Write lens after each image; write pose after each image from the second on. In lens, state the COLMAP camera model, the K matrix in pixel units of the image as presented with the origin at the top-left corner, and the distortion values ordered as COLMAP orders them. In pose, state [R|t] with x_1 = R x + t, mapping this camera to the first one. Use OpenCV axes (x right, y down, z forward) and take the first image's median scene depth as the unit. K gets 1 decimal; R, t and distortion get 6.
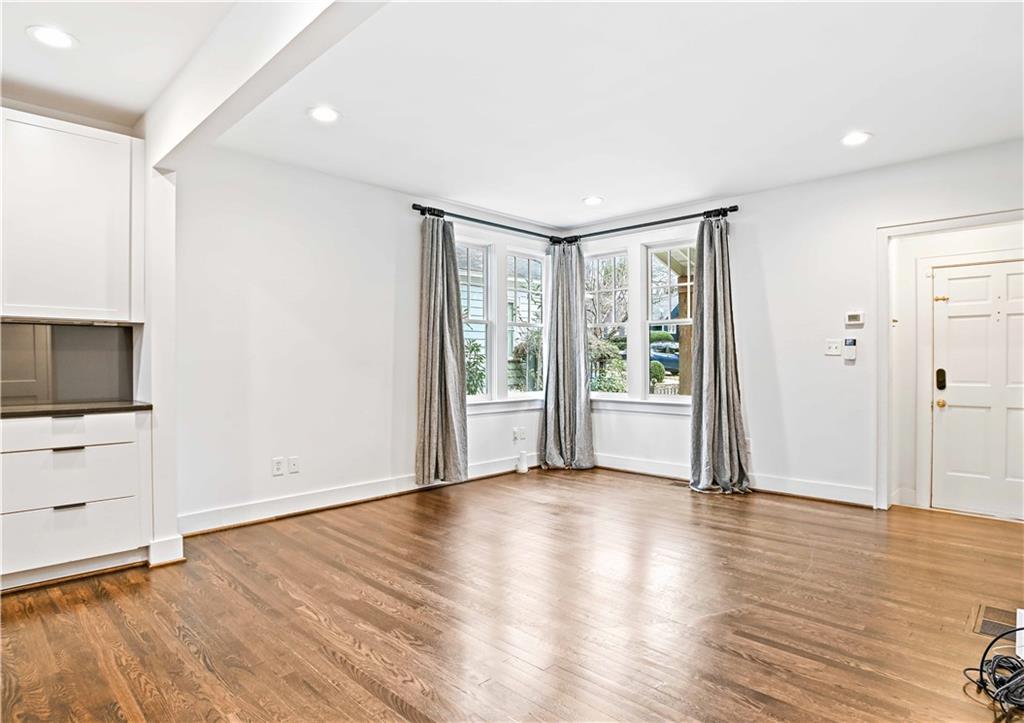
lens RADIAL K [[562.3, 0, 513.2], [0, 562.3, 365.5], [0, 0, 1]] dist [-0.018862, -0.000493]
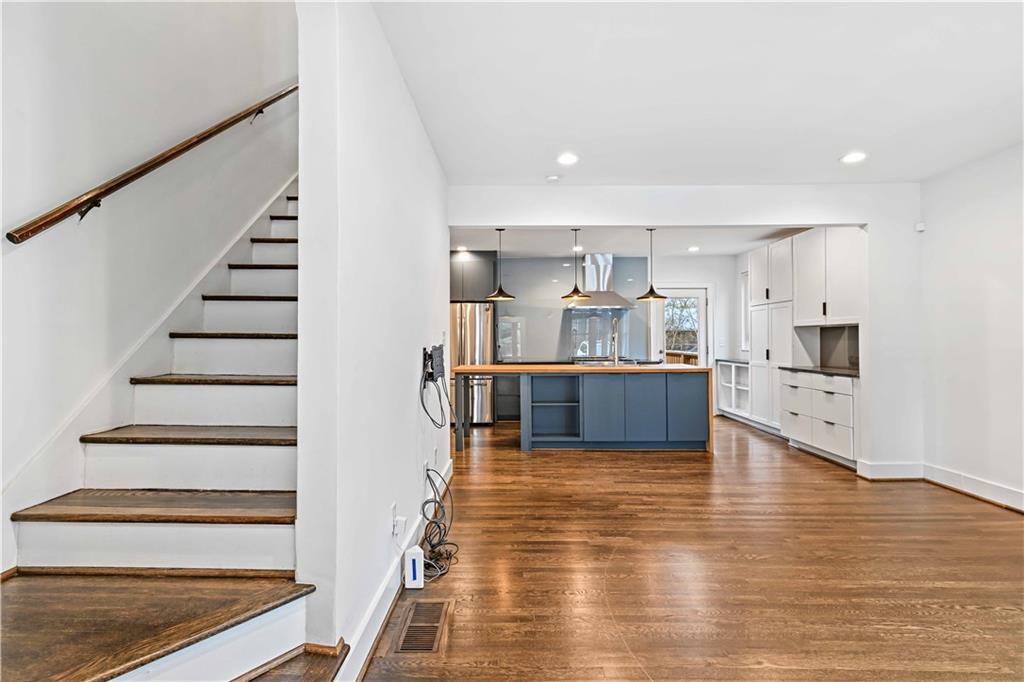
lens RADIAL K [[491.0, 0, 503.5], [0, 491.0, 341.2], [0, 0, 1]] dist [-0.019900, 0.002199]
pose [[-0.732566, 0.003769, -0.680686, 1.129408], [0.005622, 0.999984, -0.000514, -0.030815], [0.680673, -0.004203, -0.732575, 1.426181]]
